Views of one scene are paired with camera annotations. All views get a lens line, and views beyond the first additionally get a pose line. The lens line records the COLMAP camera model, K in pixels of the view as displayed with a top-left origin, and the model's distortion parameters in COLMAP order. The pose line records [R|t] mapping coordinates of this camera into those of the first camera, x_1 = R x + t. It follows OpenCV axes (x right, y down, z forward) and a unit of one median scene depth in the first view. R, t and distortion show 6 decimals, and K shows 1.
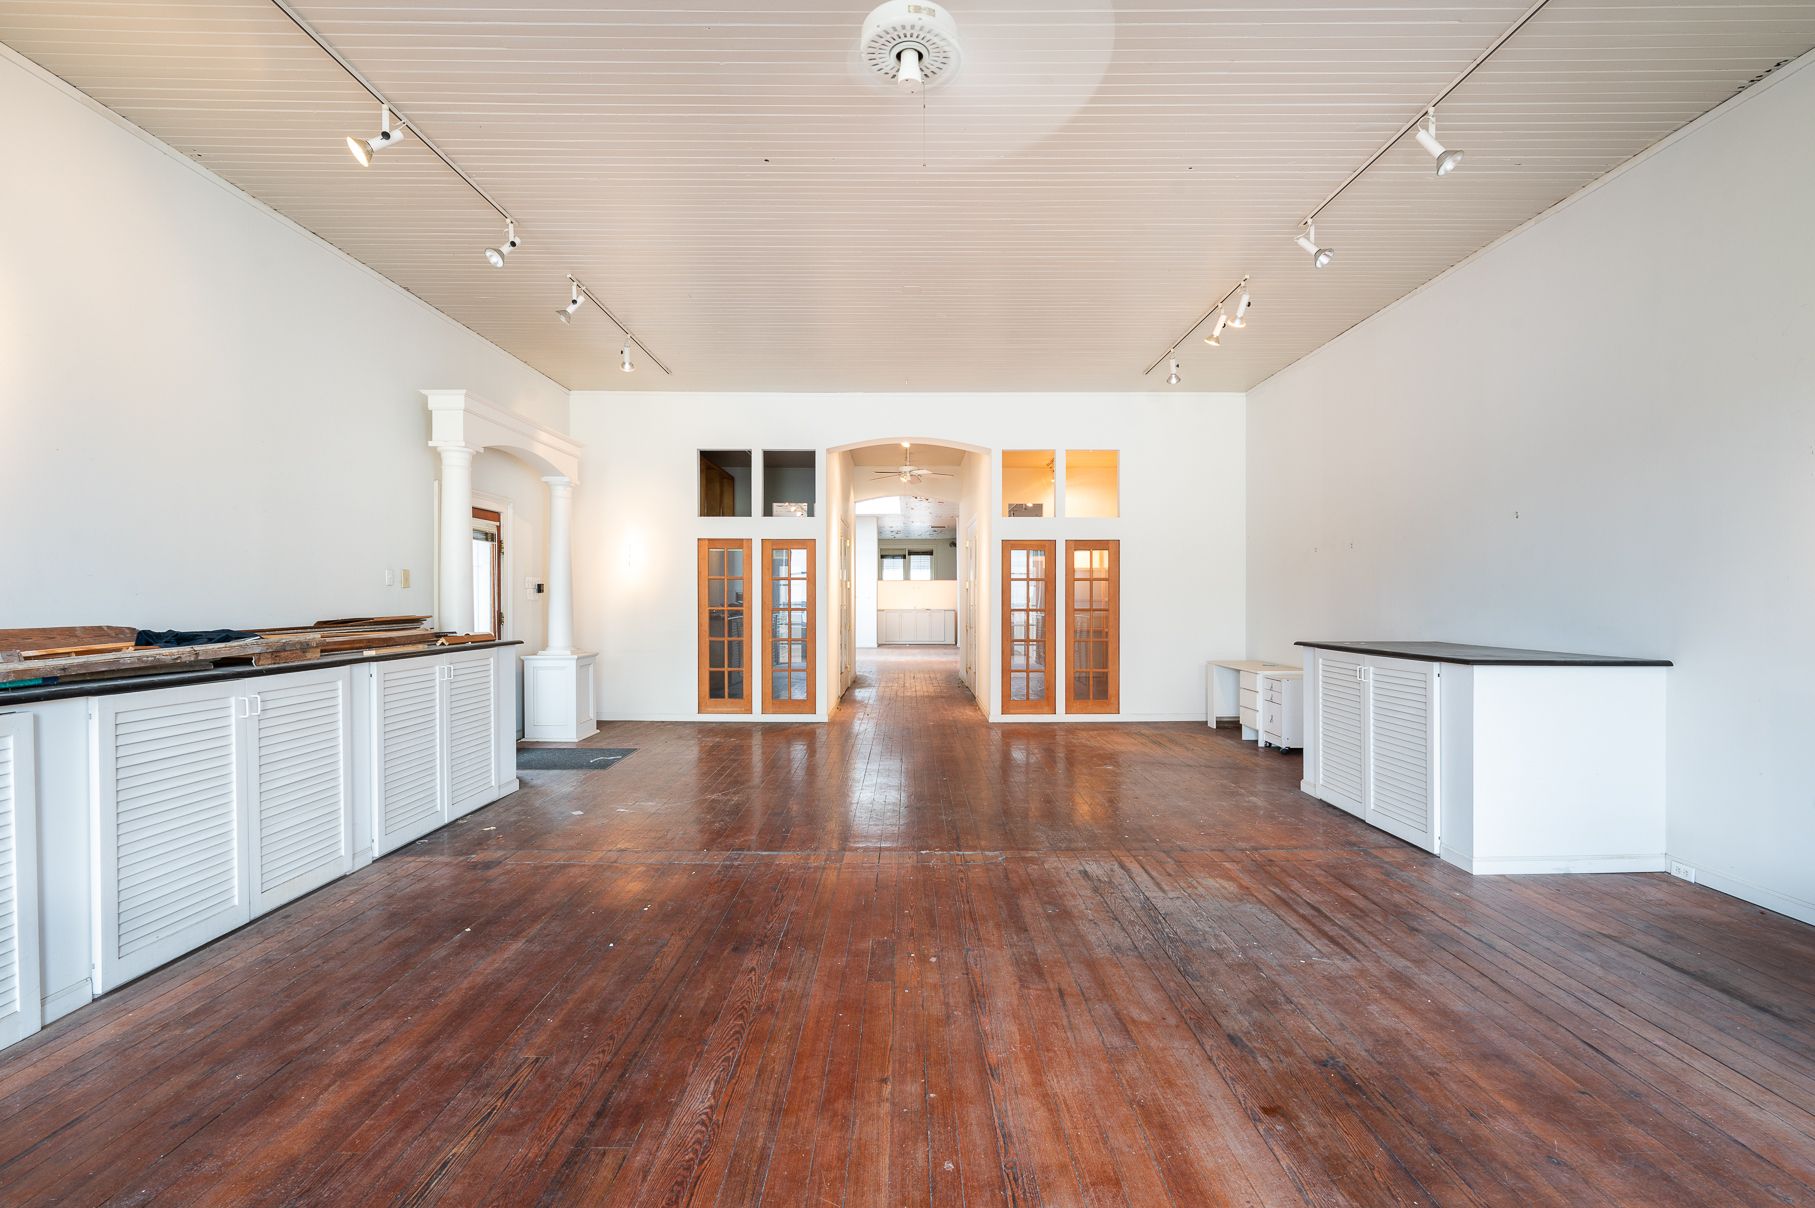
lens RADIAL K [[791.8, 0, 913.8], [0, 791.8, 607.5], [0, 0, 1]] dist [0.000469, 0.000064]
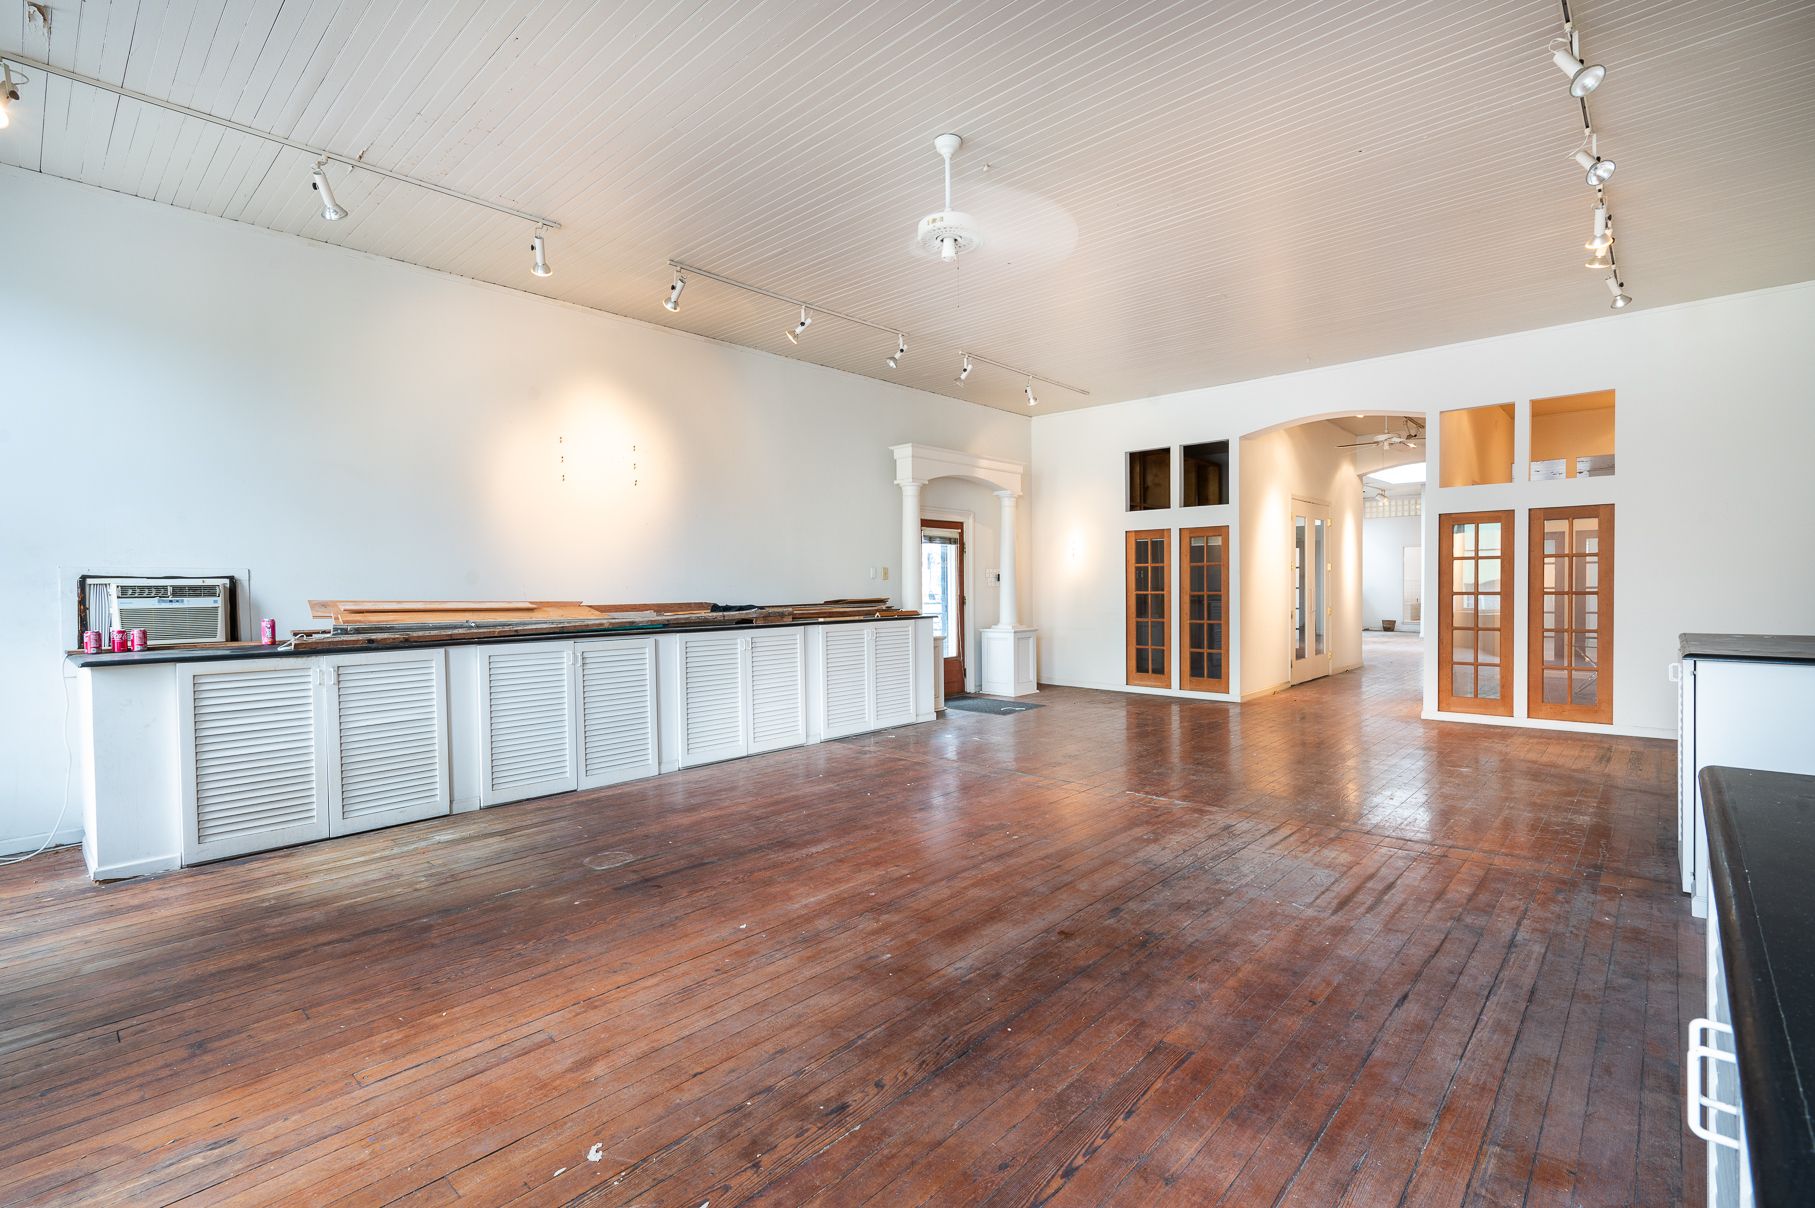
lens RADIAL K [[823.5, 0, 915.0], [0, 823.5, 605.7], [0, 0, 1]] dist [0.000521, 0.000204]
pose [[0.734224, 0.008080, -0.678859, 0.707131], [0.003413, 0.999873, 0.015593, 0.001074], [0.678899, -0.013766, 0.734103, -0.167412]]
